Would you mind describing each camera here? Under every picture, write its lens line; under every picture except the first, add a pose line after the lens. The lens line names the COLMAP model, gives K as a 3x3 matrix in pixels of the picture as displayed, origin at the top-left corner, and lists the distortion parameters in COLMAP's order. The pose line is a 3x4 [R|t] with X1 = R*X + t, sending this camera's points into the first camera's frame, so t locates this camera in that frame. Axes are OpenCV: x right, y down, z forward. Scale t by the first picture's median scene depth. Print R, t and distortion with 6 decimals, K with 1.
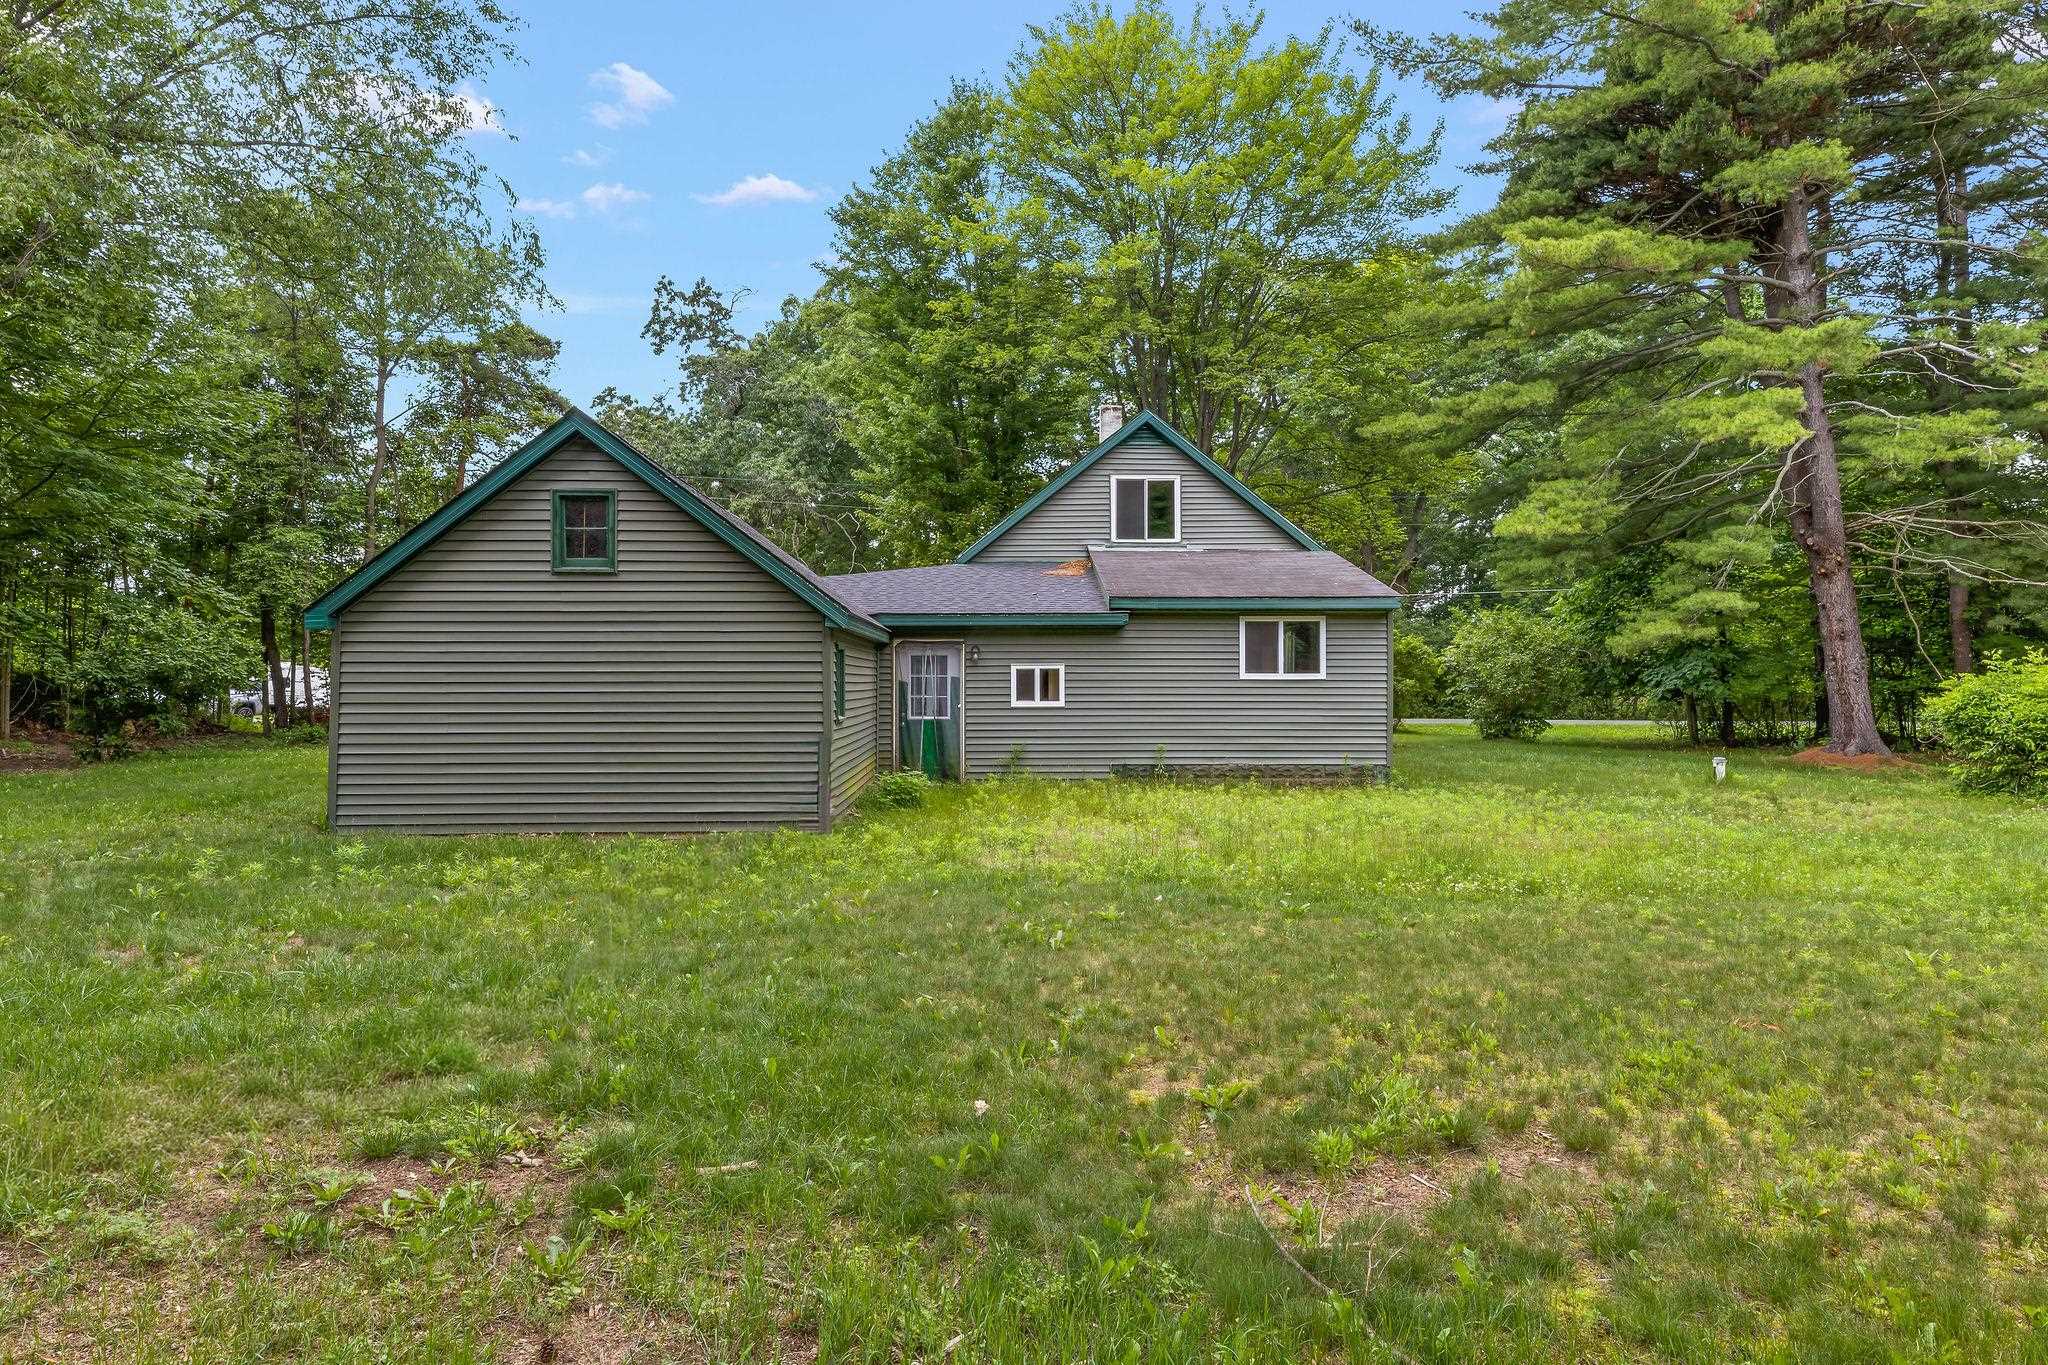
lens RADIAL K [[1234.6, 0, 1027.1], [0, 1234.6, 685.3], [0, 0, 1]] dist [-0.009336, -0.003414]
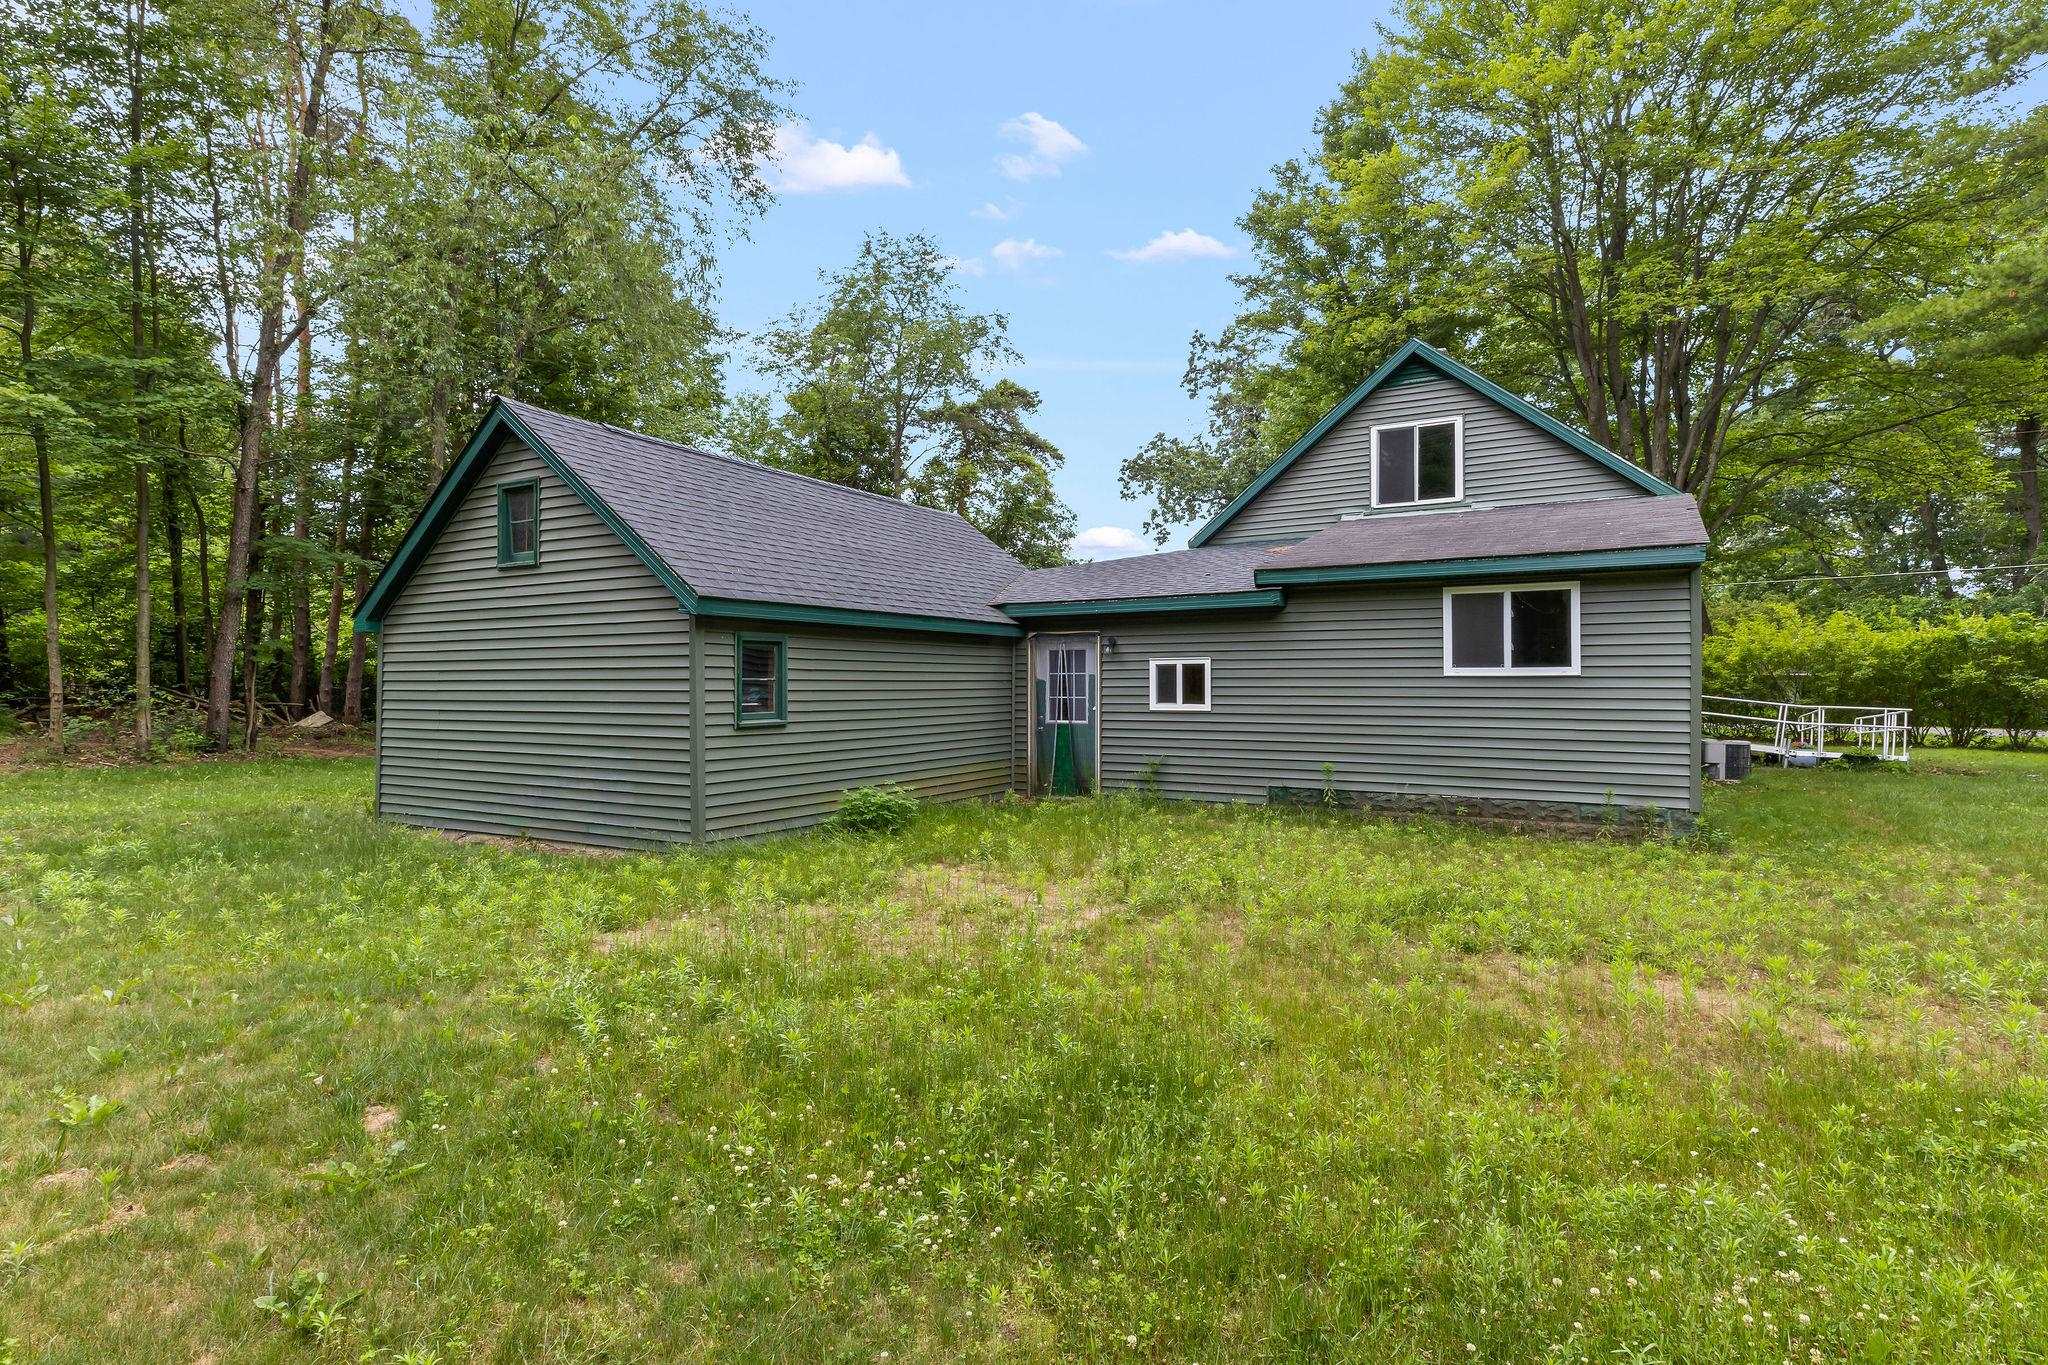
lens RADIAL K [[1027.5, 0, 1030.8], [0, 1027.5, 686.2], [0, 0, 1]] dist [-0.006323, -0.000321]
pose [[0.848520, 0.000941, -0.529163, 0.281345], [-0.001099, 0.999999, 0.000017, 0.001217], [0.529162, 0.000567, 0.848520, 0.367645]]
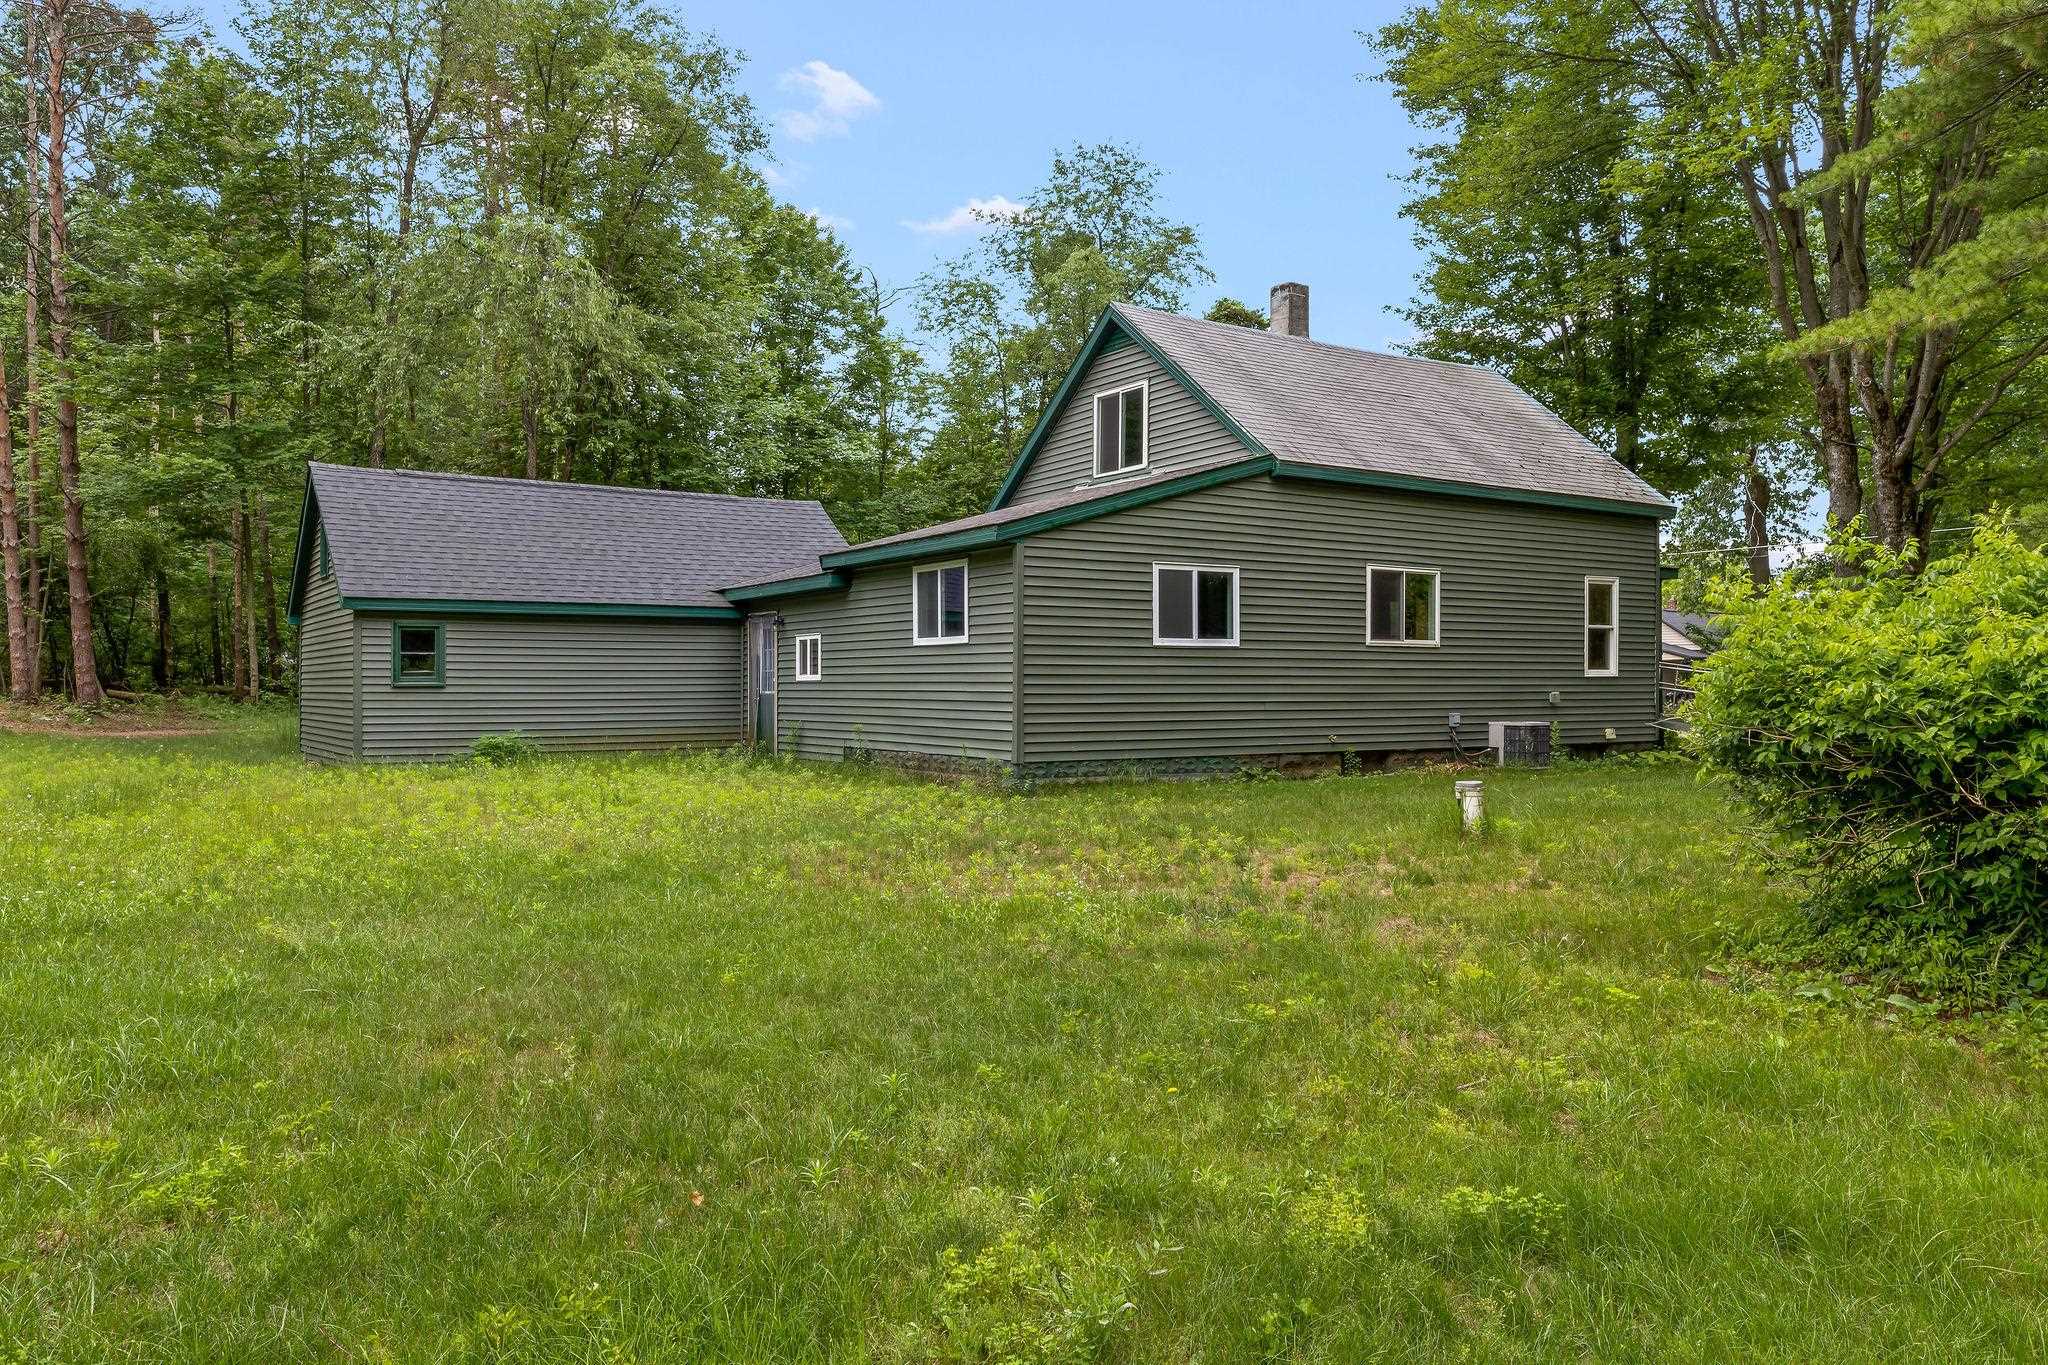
lens RADIAL K [[1454.9, 0, 1020.4], [0, 1454.9, 684.1], [0, 0, 1]] dist [-0.006801, -0.000503]
pose [[0.527949, -0.001963, -0.849274, 0.999650], [-0.000938, 0.999995, -0.002895, 0.022398], [0.849276, 0.002325, 0.527945, 0.556838]]
